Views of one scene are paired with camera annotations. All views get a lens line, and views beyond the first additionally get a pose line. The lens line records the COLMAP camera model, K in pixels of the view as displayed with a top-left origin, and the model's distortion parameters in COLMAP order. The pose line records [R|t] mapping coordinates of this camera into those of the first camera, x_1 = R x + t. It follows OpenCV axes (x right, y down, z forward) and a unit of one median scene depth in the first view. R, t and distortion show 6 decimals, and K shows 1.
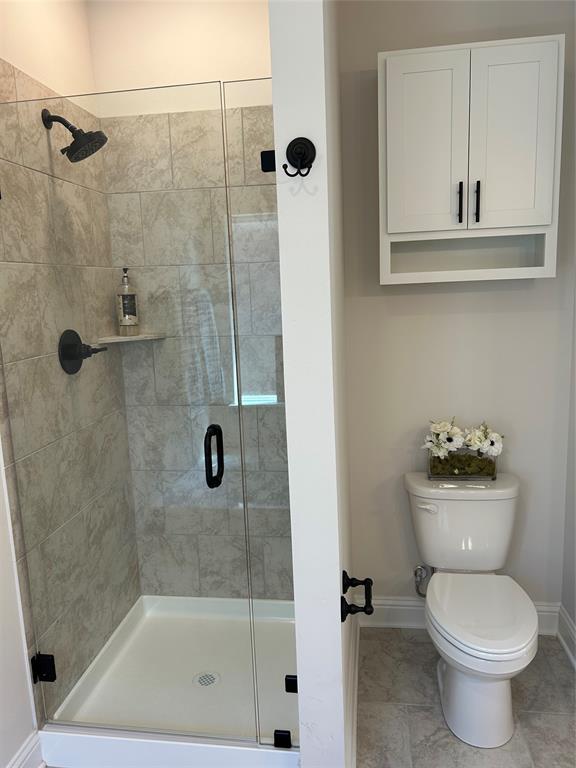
lens RADIAL K [[570.4, 0, 286.4], [0, 570.4, 385.1], [0, 0, 1]] dist [0.035423, -0.038915]
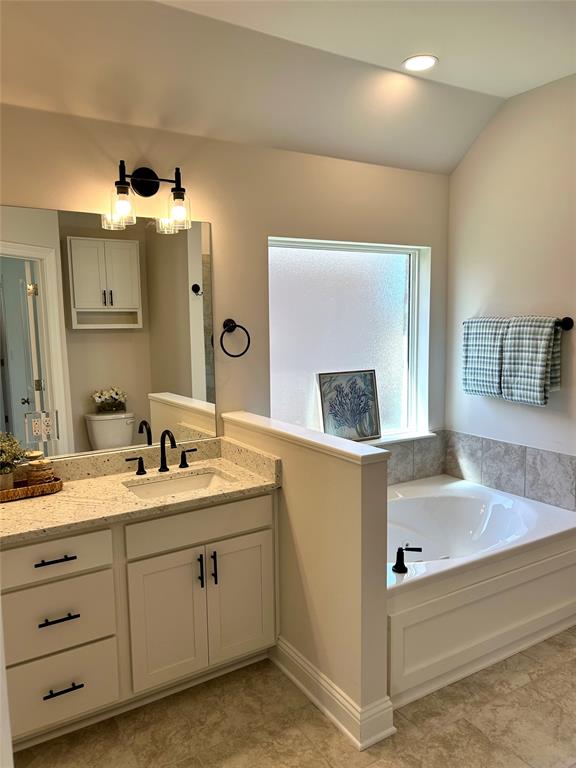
lens RADIAL K [[570.4, 0, 285.0], [0, 570.4, 384.2], [0, 0, 1]] dist [0.035423, -0.038915]
pose [[0.768586, -0.043966, 0.638233, -0.713284], [0.097199, 0.994079, -0.048572, 0.260170], [-0.632319, 0.099368, 0.768309, -1.404315]]
